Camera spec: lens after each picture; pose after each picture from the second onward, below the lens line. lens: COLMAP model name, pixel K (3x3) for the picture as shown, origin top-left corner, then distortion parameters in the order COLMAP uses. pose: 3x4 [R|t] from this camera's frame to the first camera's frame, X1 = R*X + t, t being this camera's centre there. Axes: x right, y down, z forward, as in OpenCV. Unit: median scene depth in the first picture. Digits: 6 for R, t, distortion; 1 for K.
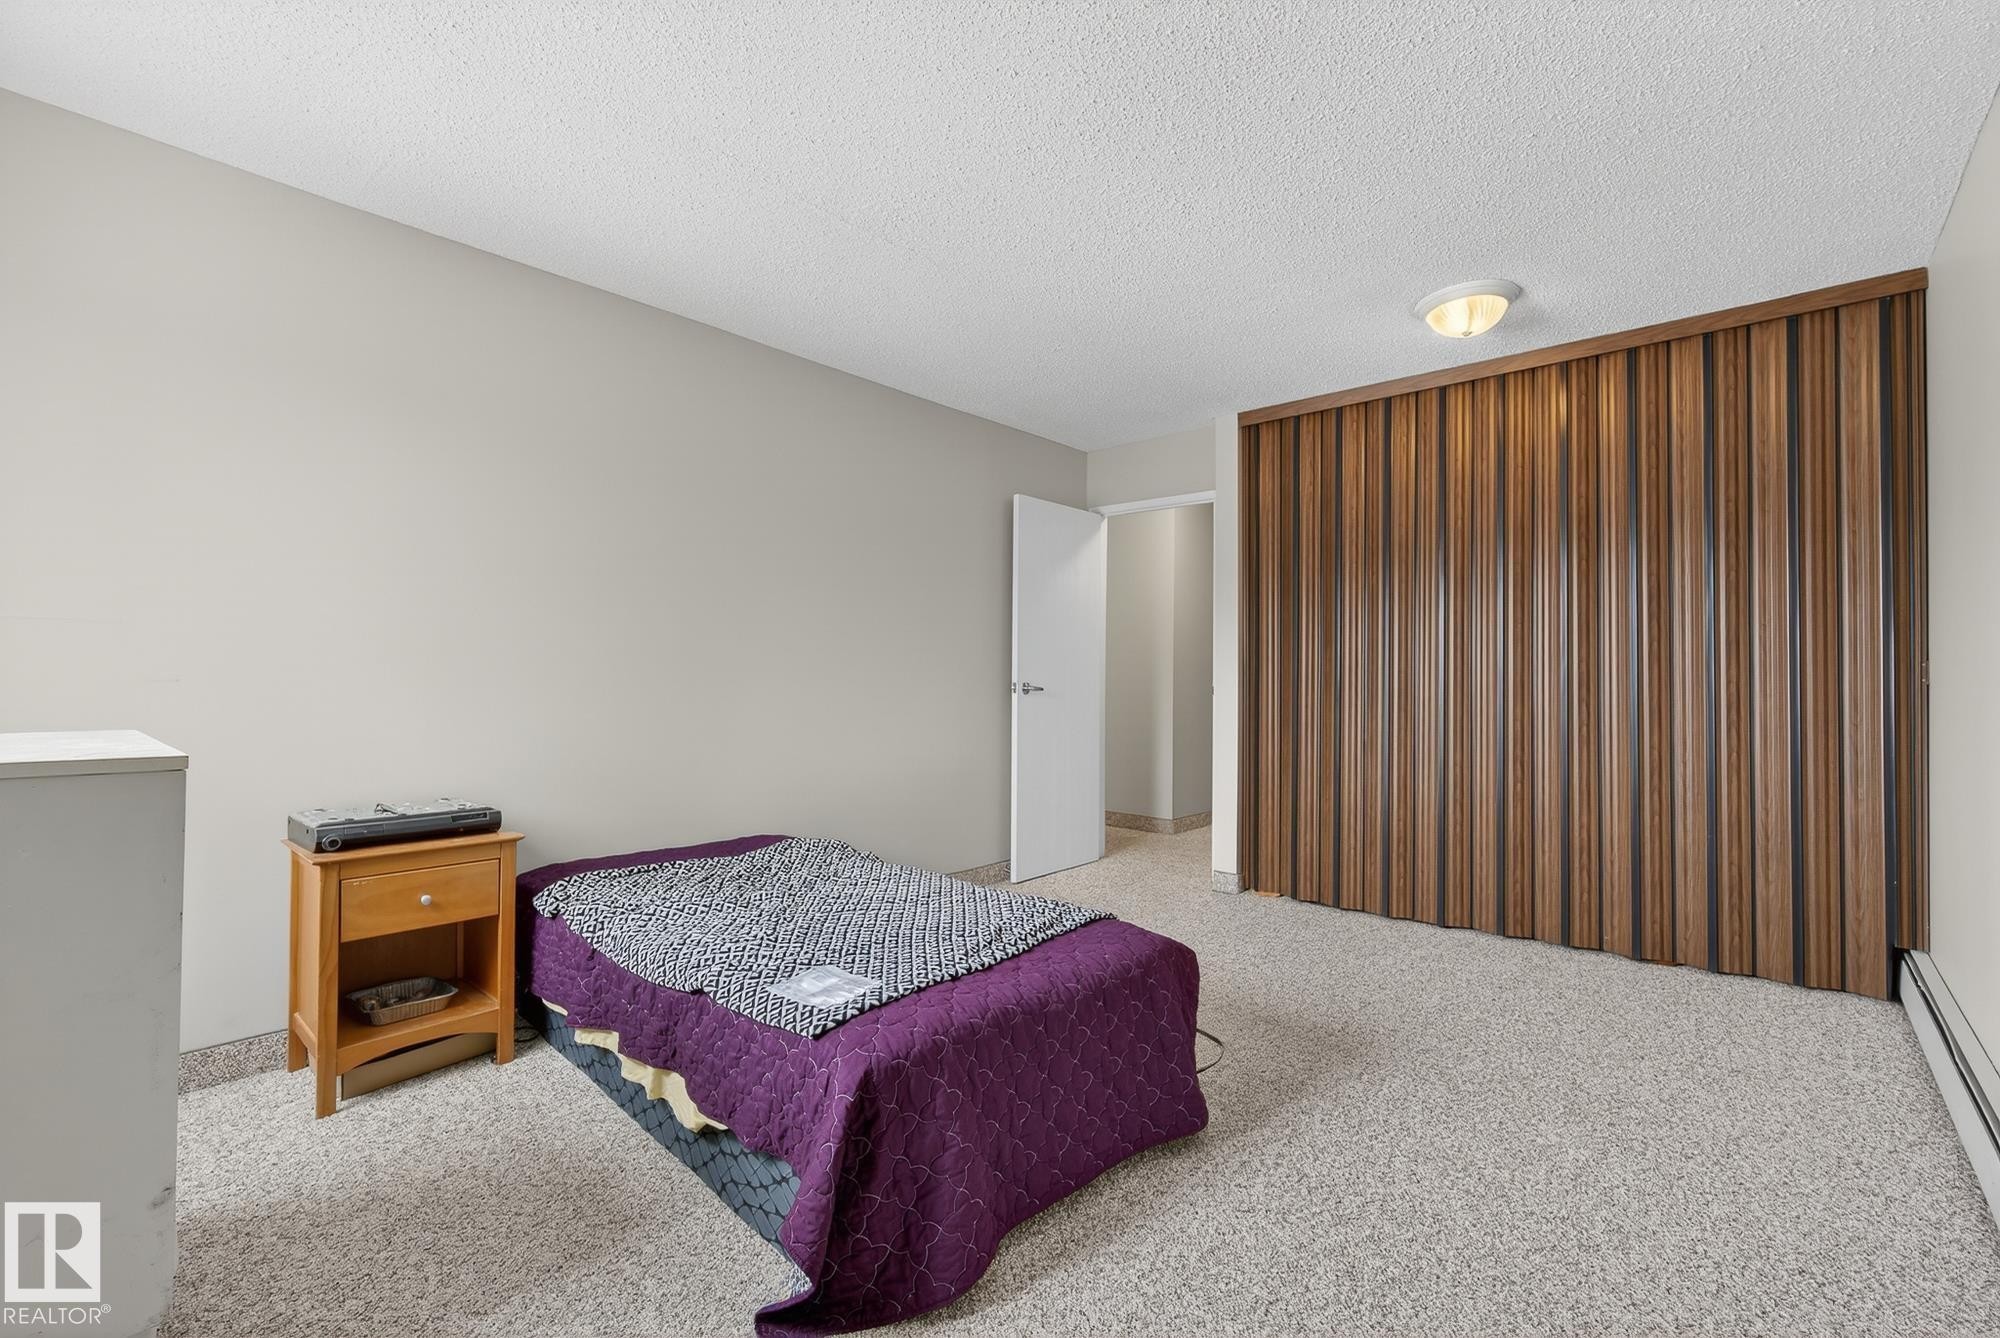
lens RADIAL K [[868.5, 0, 996.8], [0, 868.5, 668.4], [0, 0, 1]] dist [-0.014847, 0.003995]
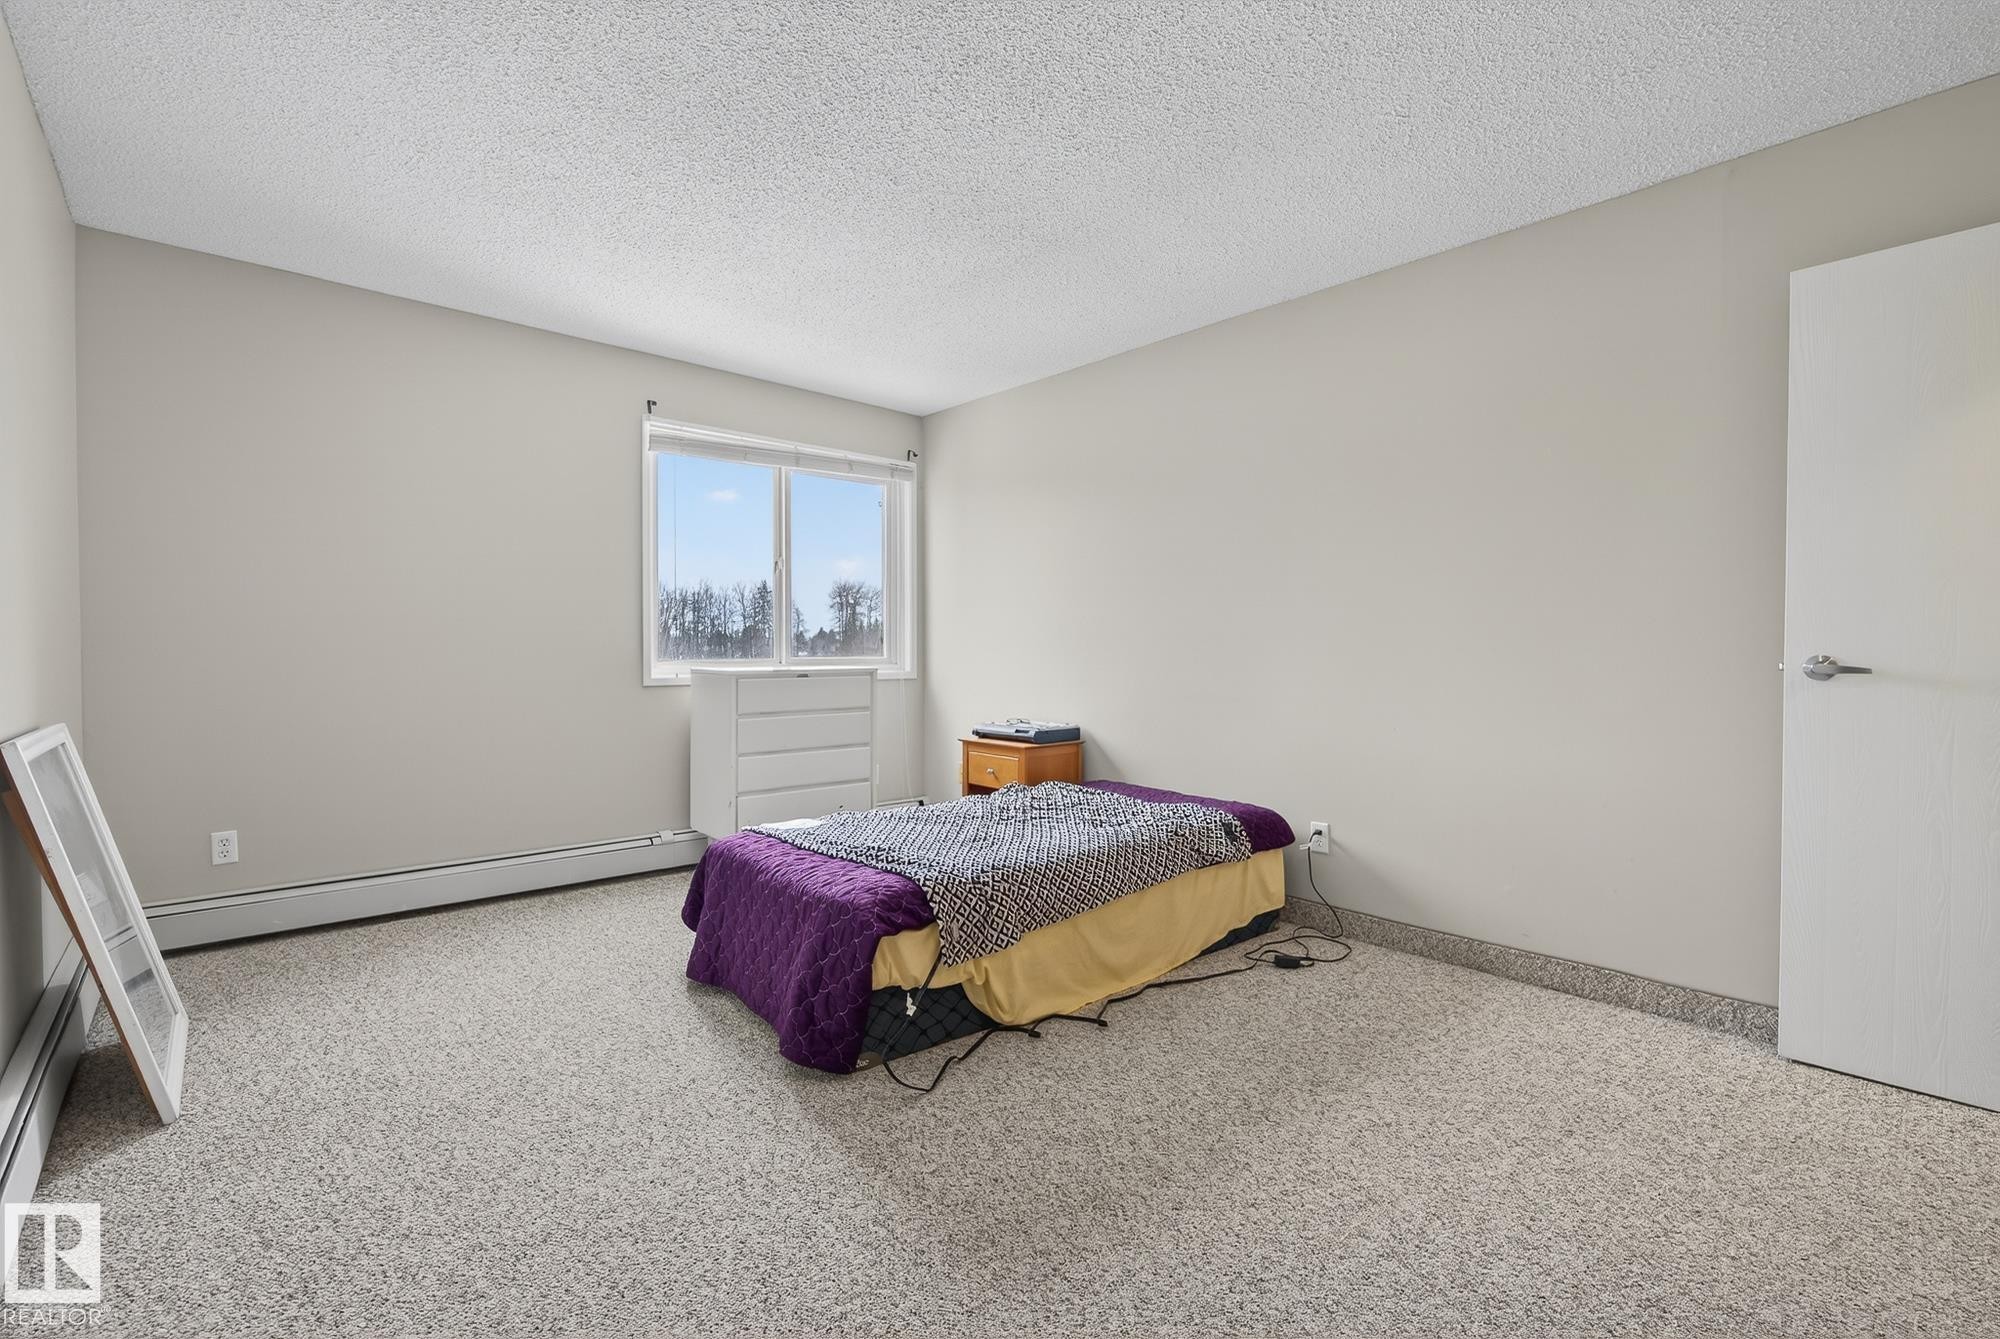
lens RADIAL K [[868.5, 0, 997.0], [0, 868.5, 664.4], [0, 0, 1]] dist [-0.014847, 0.003995]
pose [[-0.117568, 0.014146, -0.992964, 0.560403], [0.012252, 0.999843, 0.012794, 0.009472], [0.992989, -0.010661, -0.117723, 0.609559]]
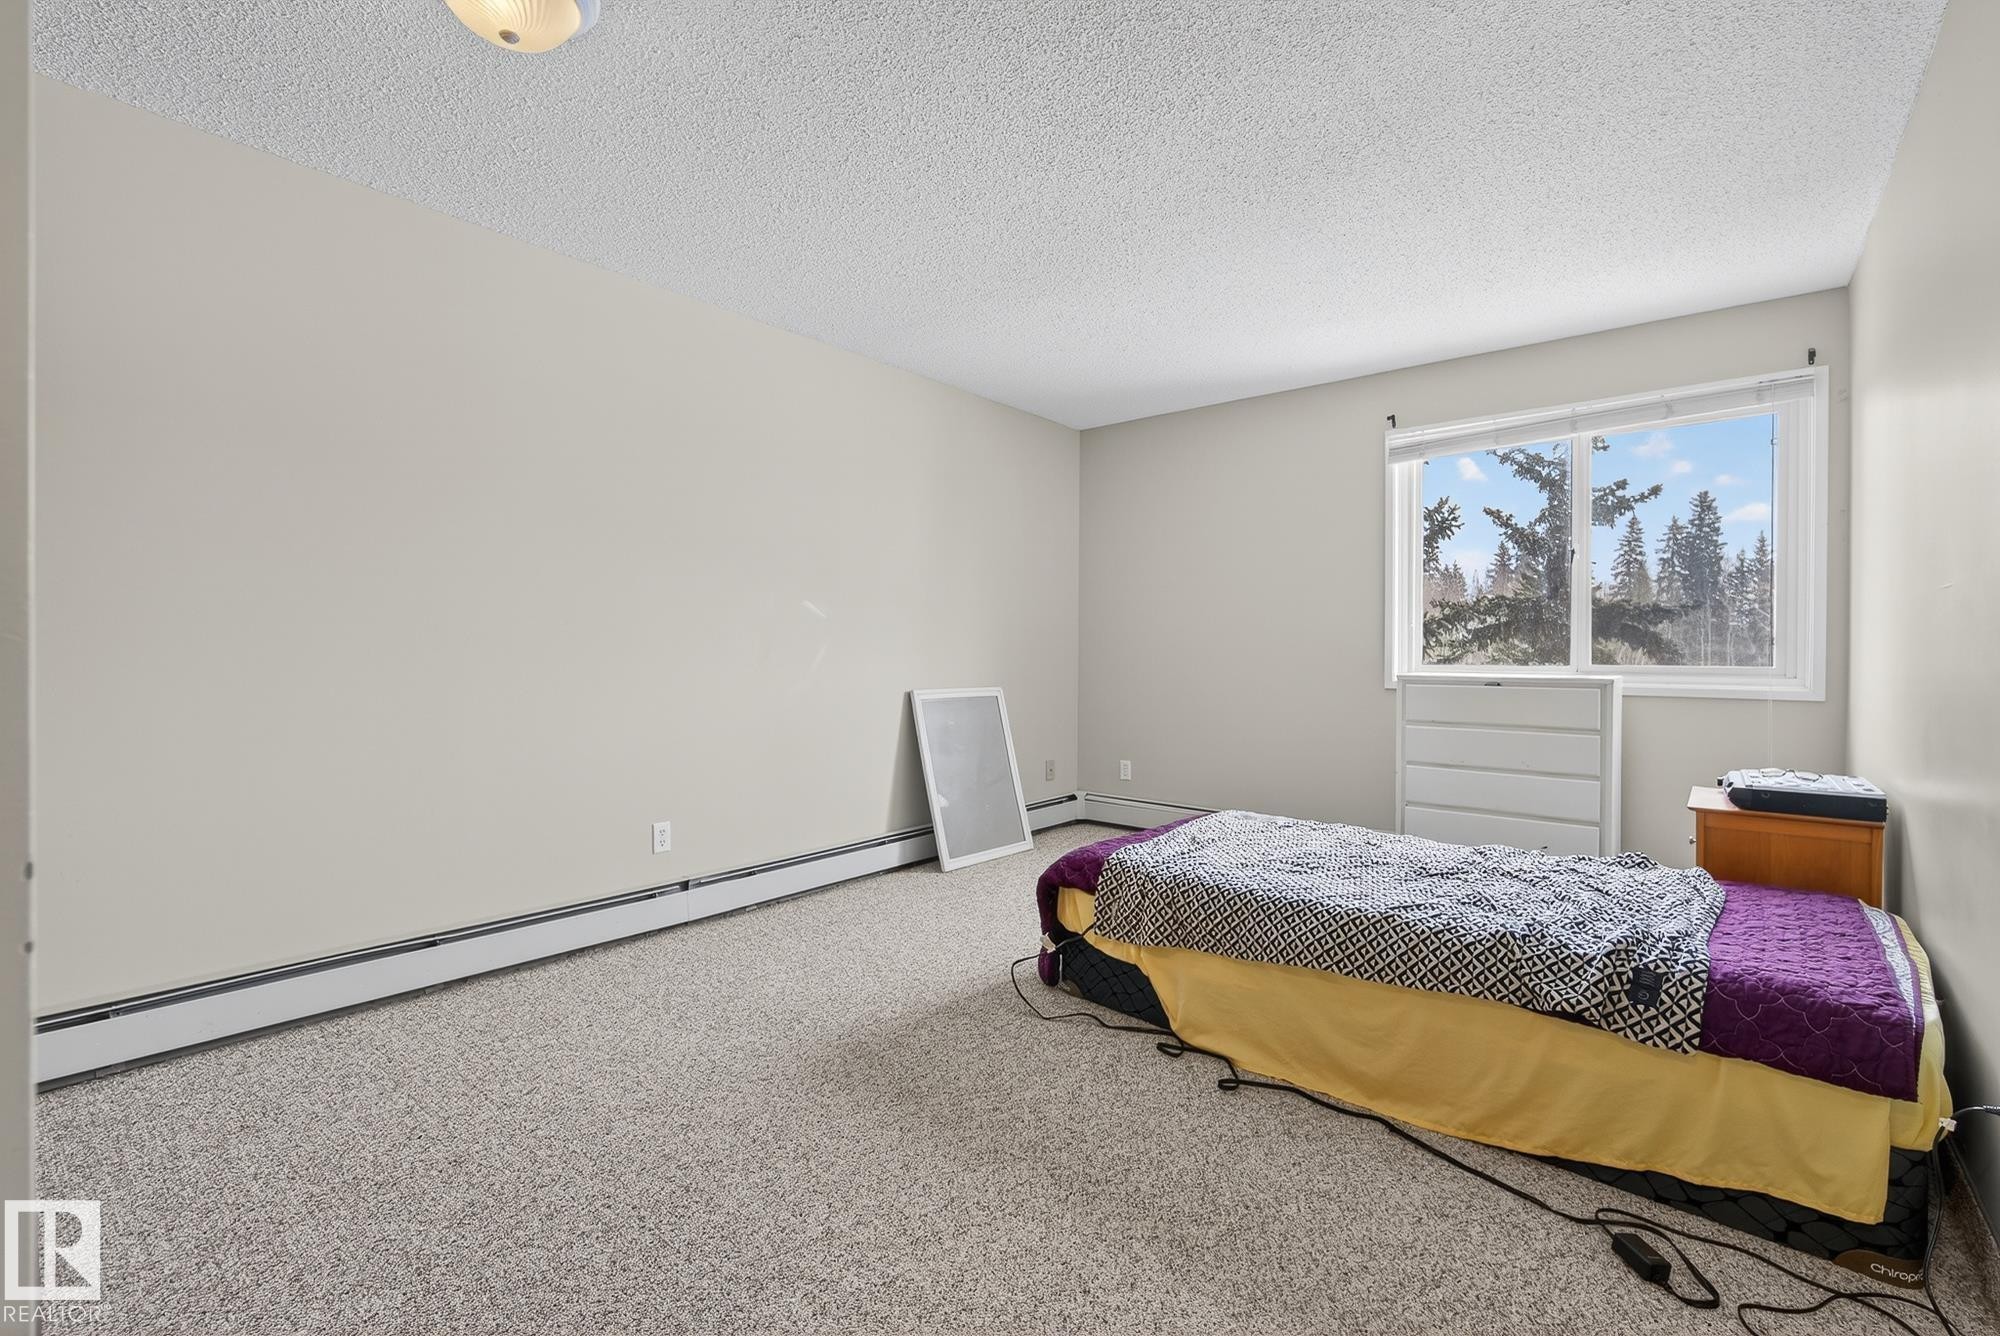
lens RADIAL K [[868.5, 0, 1001.4], [0, 868.5, 659.7], [0, 0, 1]] dist [-0.014847, 0.003995]
pose [[-0.999713, -0.007314, -0.022811, 0.146062], [-0.007197, 0.999961, -0.005200, 0.015303], [0.022848, -0.005035, -0.999726, 1.079384]]
